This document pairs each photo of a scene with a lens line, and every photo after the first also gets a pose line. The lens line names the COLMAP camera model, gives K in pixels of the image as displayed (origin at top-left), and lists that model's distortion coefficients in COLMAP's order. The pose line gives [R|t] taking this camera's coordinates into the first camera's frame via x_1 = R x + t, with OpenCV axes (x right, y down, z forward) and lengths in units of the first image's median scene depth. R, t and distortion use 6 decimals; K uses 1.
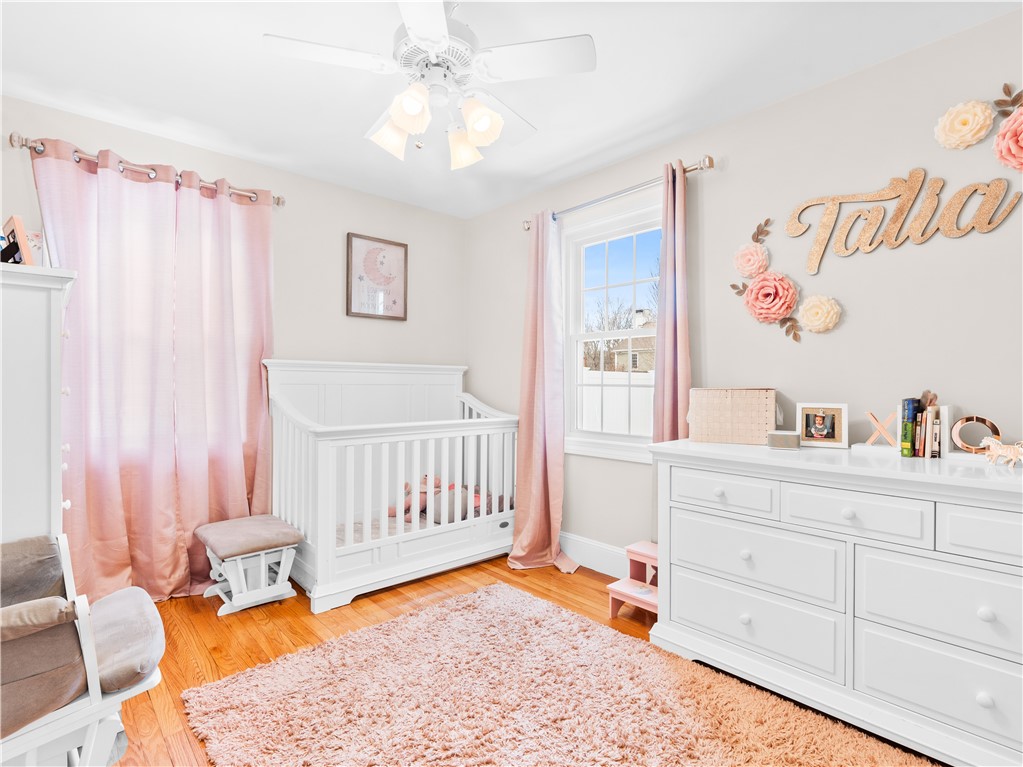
lens RADIAL K [[527.5, 0, 511.5], [0, 527.5, 383.5], [0, 0, 1]] dist [-0.010739, 0.002216]
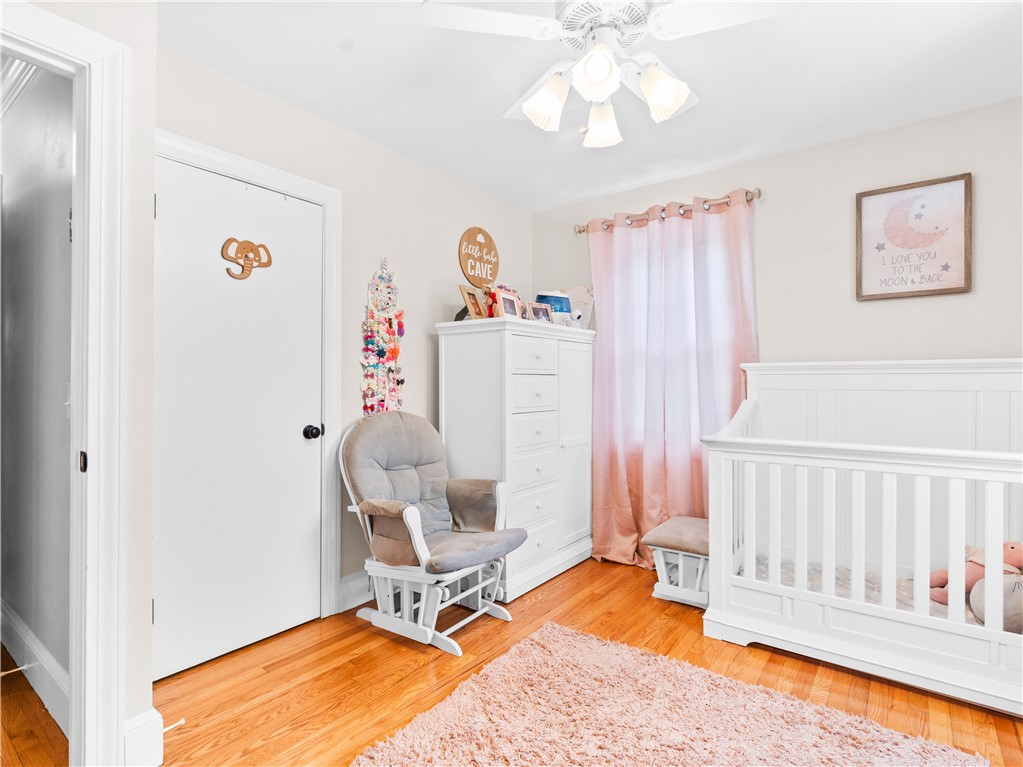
lens RADIAL K [[527.5, 0, 511.5], [0, 527.5, 383.5], [0, 0, 1]] dist [-0.010739, 0.002216]
pose [[0.172516, -0.008881, -0.984967, 0.457303], [-0.002784, 0.999951, -0.009504, 0.001348], [0.985003, 0.004382, 0.172483, 0.465337]]
